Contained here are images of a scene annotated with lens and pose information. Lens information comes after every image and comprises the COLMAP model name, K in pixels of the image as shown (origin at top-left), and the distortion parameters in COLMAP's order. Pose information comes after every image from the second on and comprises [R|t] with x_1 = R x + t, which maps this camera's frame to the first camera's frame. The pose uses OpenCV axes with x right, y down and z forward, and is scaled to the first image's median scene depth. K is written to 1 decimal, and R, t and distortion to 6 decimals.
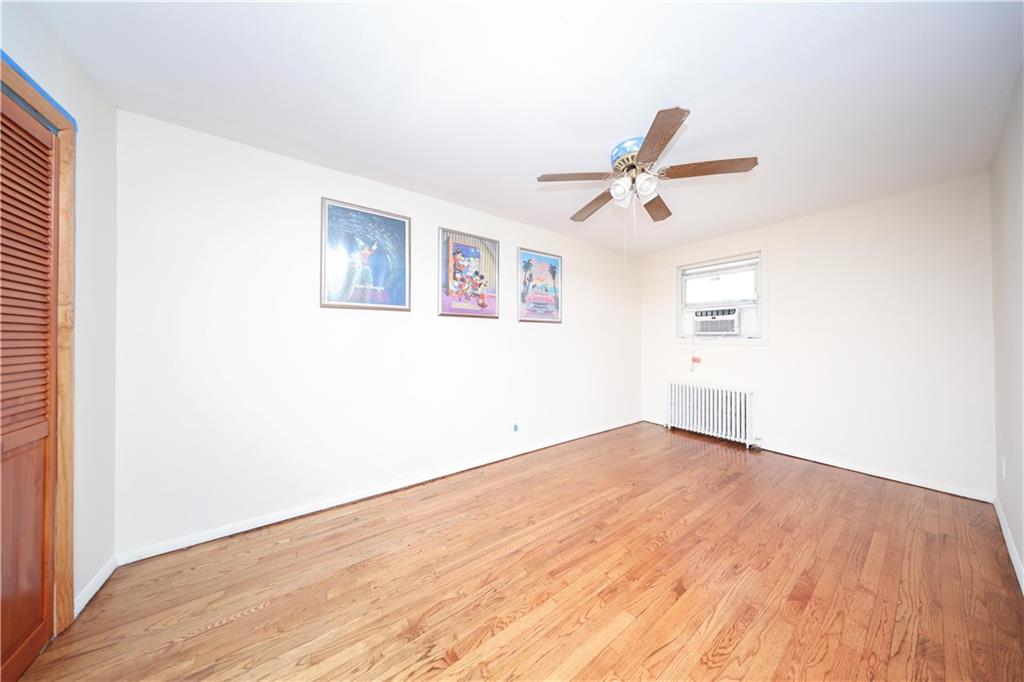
lens RADIAL K [[299.3, 0, 518.9], [0, 299.3, 335.7], [0, 0, 1]] dist [-0.000118, -0.000054]
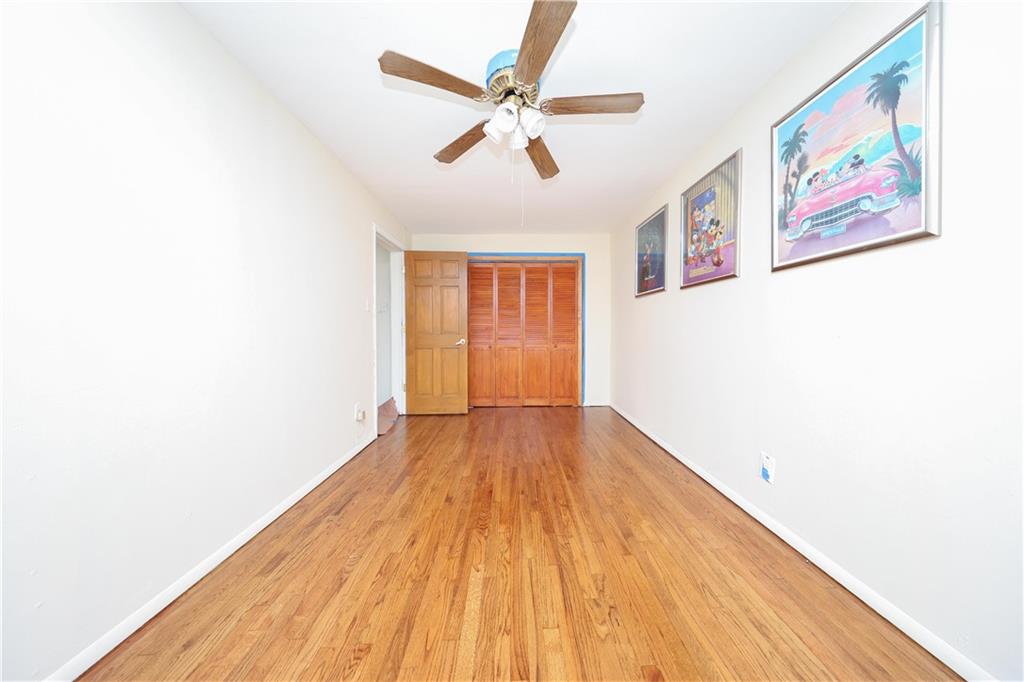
lens RADIAL K [[299.3, 0, 515.5], [0, 299.3, 335.8], [0, 0, 1]] dist [-0.000118, -0.000054]
pose [[-0.570052, 0.017118, -0.821430, 0.734731], [0.011332, 0.999852, 0.012972, 0.054888], [0.821531, -0.001914, -0.570161, 1.016529]]
